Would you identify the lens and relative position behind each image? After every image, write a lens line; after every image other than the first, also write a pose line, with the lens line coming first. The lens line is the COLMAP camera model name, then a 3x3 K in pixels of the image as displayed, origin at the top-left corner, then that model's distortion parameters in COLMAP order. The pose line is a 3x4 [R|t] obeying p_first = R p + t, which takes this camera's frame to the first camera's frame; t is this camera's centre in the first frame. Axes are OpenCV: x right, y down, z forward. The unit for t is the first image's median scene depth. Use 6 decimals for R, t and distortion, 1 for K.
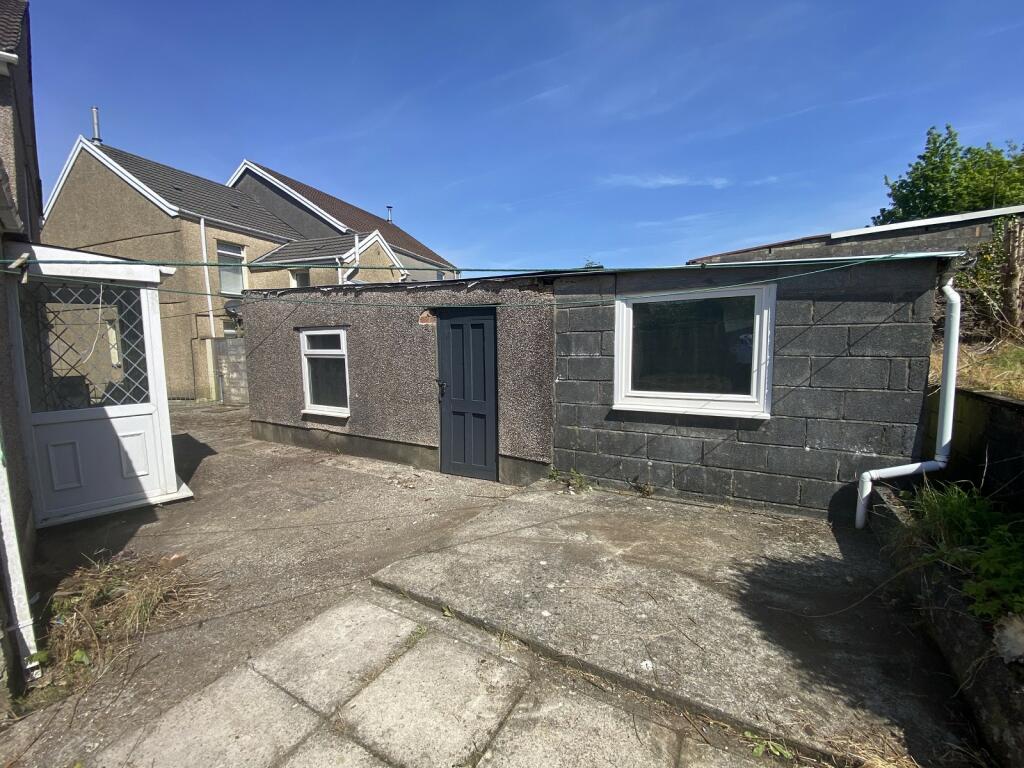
lens RADIAL K [[418.9, 0, 508.0], [0, 418.9, 385.0], [0, 0, 1]] dist [-0.022940, -0.002667]
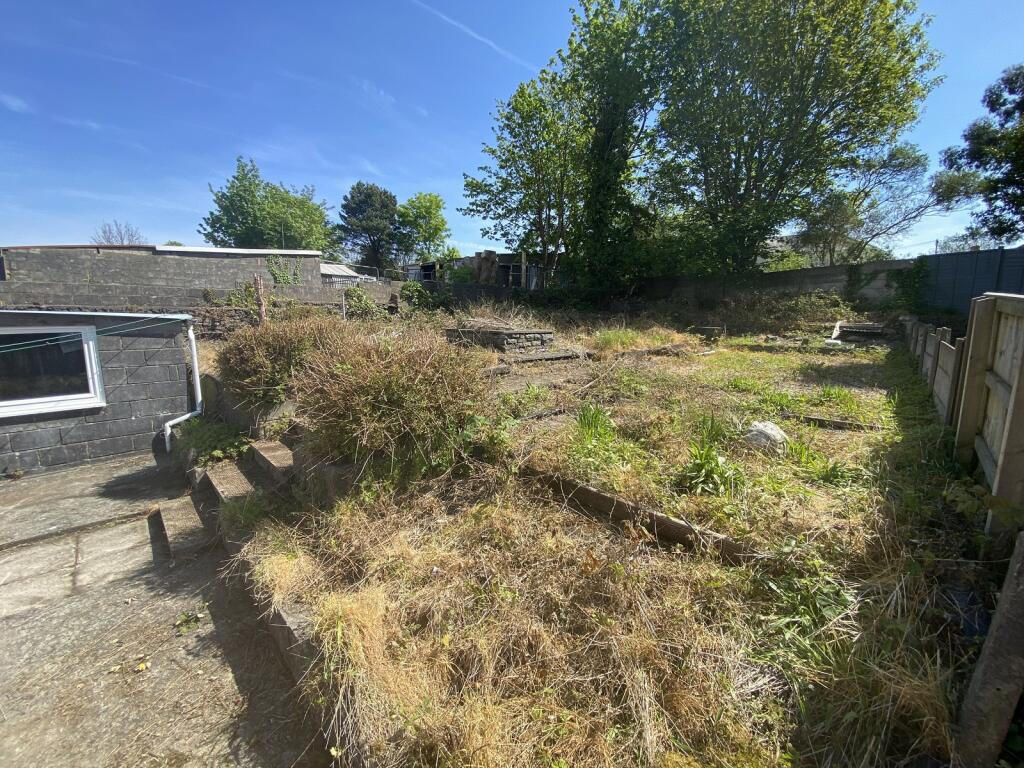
lens RADIAL K [[418.9, 0, 509.3], [0, 418.9, 382.2], [0, 0, 1]] dist [-0.022940, -0.002667]
pose [[0.261267, -0.136229, 0.955605, -0.517629], [0.087199, 0.989274, 0.117188, -0.065695], [-0.961320, 0.052710, 0.270344, -1.037683]]
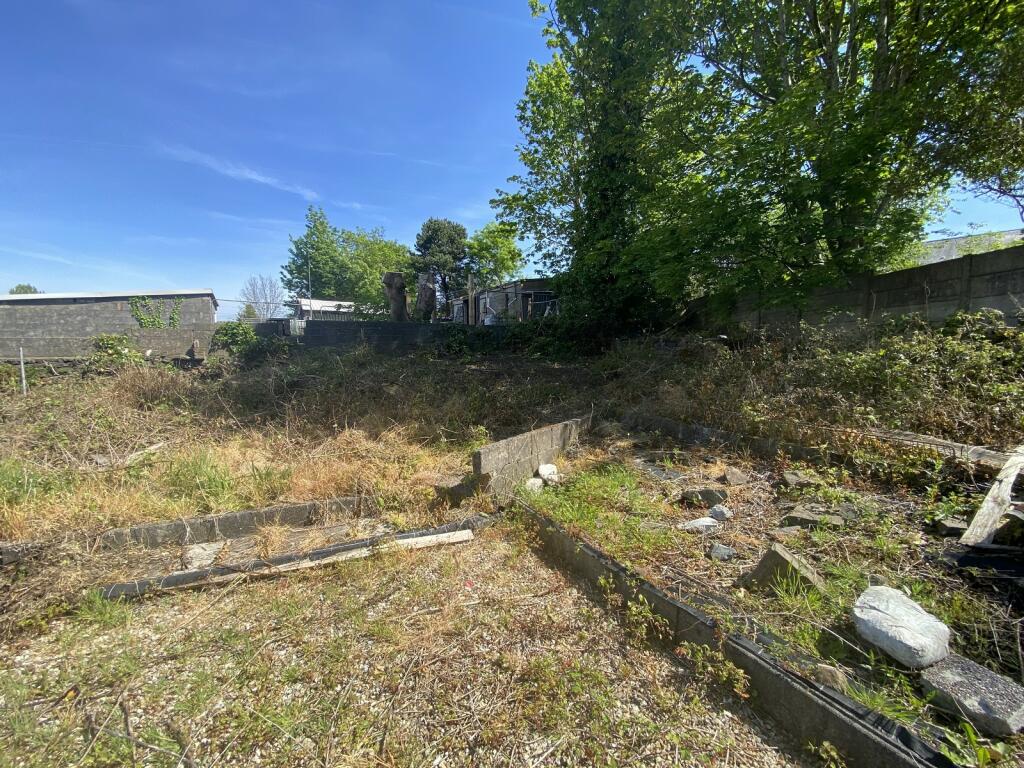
lens RADIAL K [[418.9, 0, 515.4], [0, 418.9, 386.6], [0, 0, 1]] dist [-0.022940, -0.002667]
pose [[0.579613, -0.061228, 0.812588, 2.392838], [0.080762, 0.996580, 0.017484, -0.107385], [-0.810880, 0.055492, 0.582576, -2.418245]]
